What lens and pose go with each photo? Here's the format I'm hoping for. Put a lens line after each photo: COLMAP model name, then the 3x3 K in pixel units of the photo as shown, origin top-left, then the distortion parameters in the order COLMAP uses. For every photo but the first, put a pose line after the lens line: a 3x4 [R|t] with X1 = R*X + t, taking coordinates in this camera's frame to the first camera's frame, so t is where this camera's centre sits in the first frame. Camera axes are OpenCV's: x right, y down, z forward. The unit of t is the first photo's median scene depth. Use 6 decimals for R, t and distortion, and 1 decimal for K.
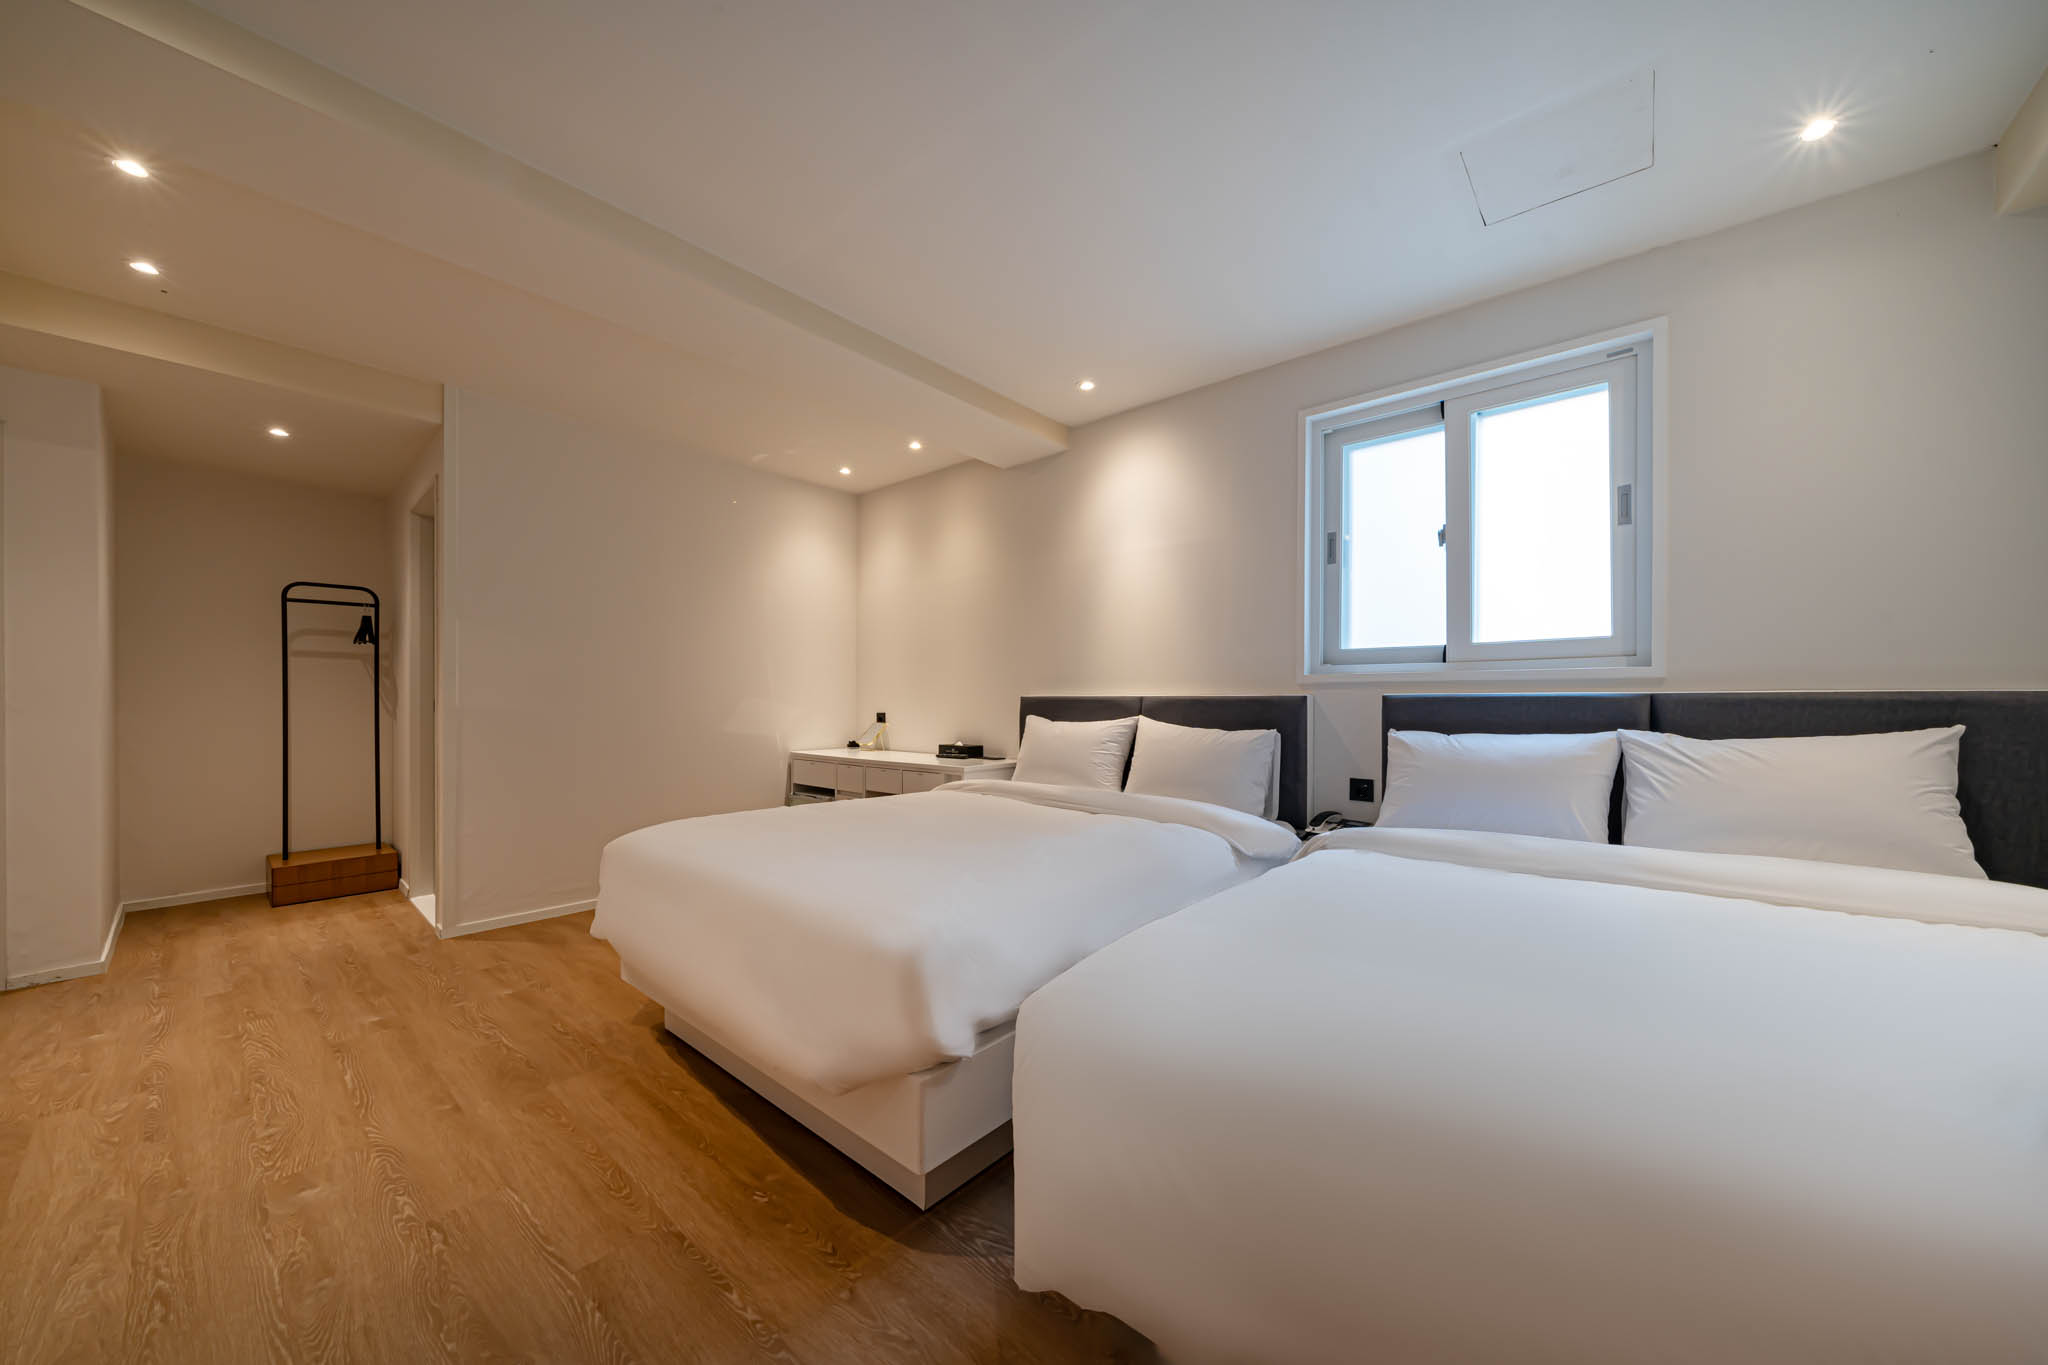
lens RADIAL K [[719.2, 0, 1023.3], [0, 719.2, 700.6], [0, 0, 1]] dist [-0.000884, -0.000154]
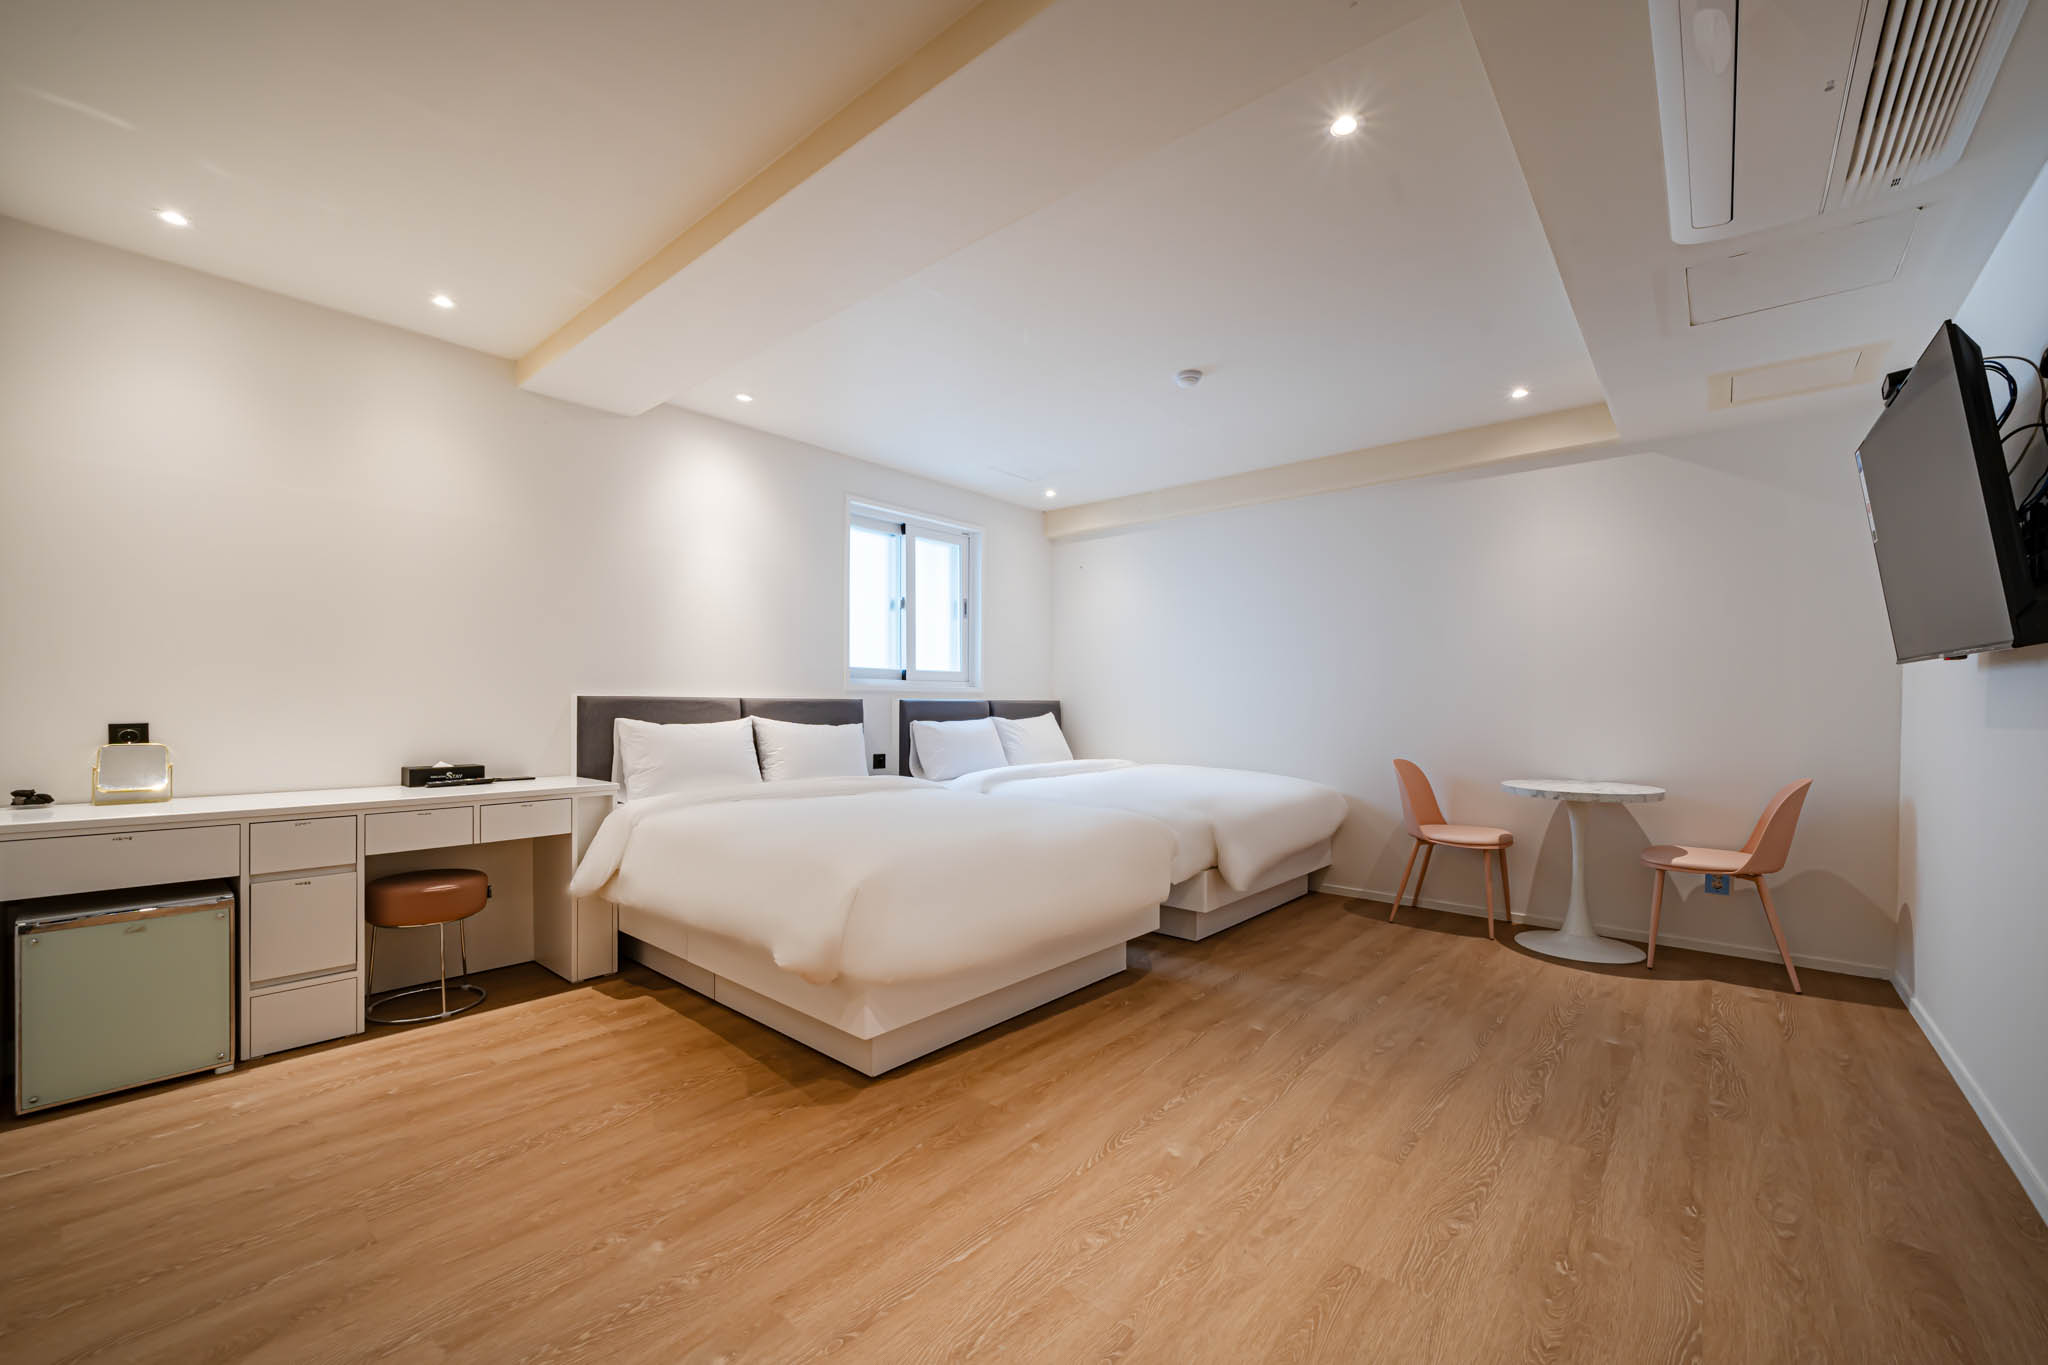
lens RADIAL K [[803.5, 0, 1022.0], [0, 803.5, 703.5], [0, 0, 1]] dist [-0.012813, 0.000004]
pose [[0.006216, 0.000135, 0.999981, -1.465638], [-0.006853, 0.999977, -0.000093, -0.000293], [-0.999957, -0.006852, 0.006217, 0.812532]]
